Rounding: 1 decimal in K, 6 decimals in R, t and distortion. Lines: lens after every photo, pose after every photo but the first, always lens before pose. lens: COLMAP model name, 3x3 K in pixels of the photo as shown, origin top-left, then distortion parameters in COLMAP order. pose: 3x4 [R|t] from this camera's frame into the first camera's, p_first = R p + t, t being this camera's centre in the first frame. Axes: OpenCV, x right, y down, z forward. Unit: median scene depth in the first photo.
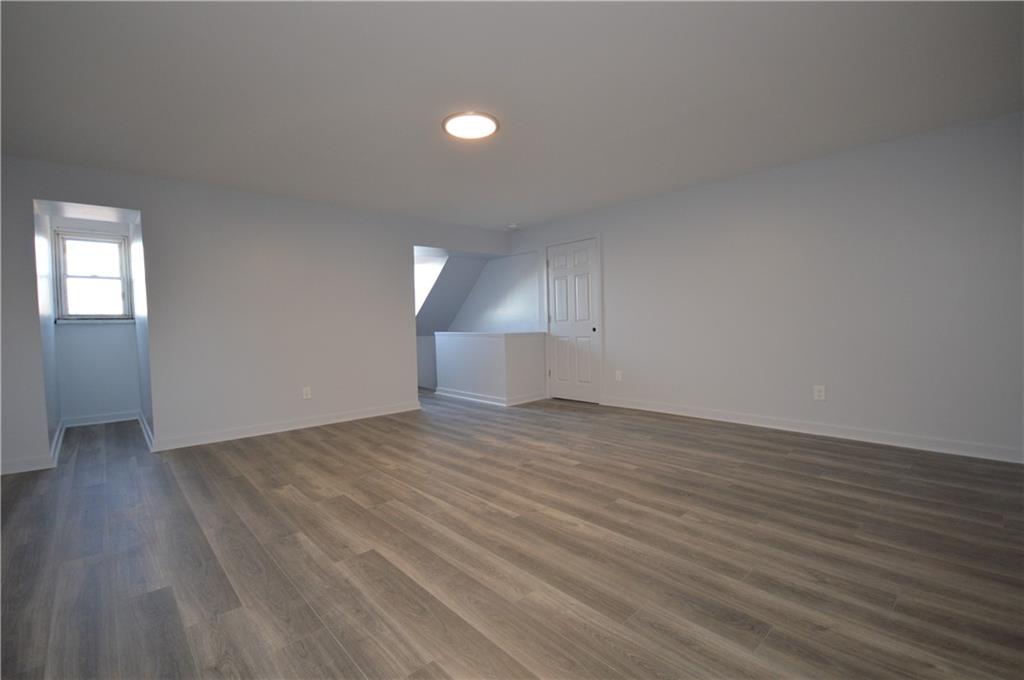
lens RADIAL K [[453.3, 0, 507.8], [0, 453.3, 342.9], [0, 0, 1]] dist [0.003086, -0.008537]
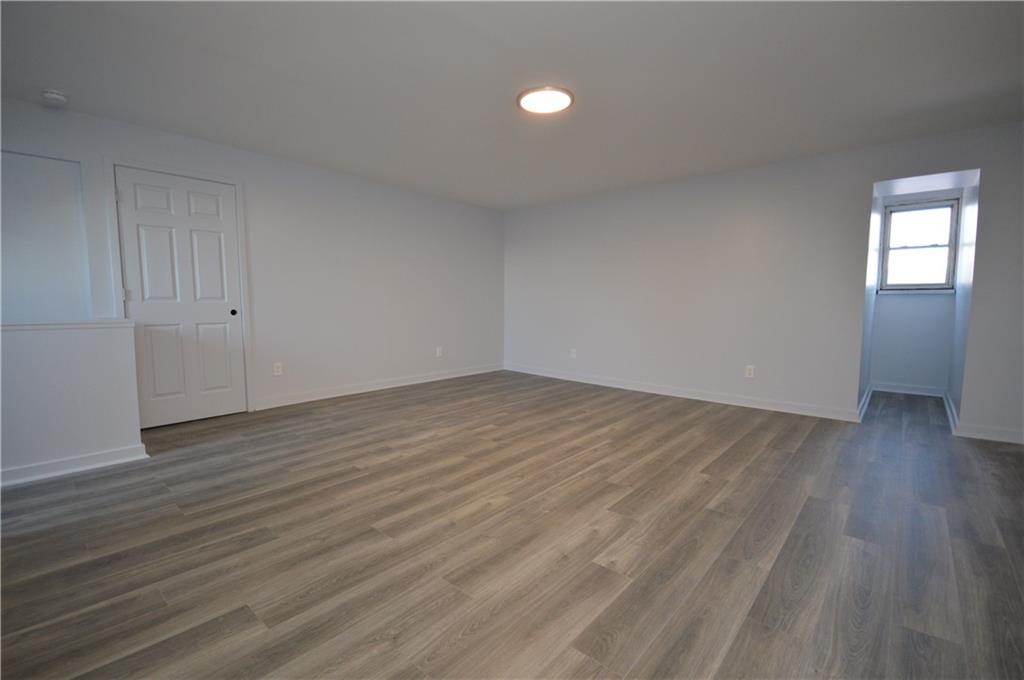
lens RADIAL K [[453.3, 0, 507.8], [0, 453.3, 342.9], [0, 0, 1]] dist [0.003086, -0.008537]
pose [[-0.115644, -0.065196, 0.991149, -1.117288], [0.044453, 0.996504, 0.070735, -0.024021], [-0.992295, 0.052240, -0.112341, 1.246962]]
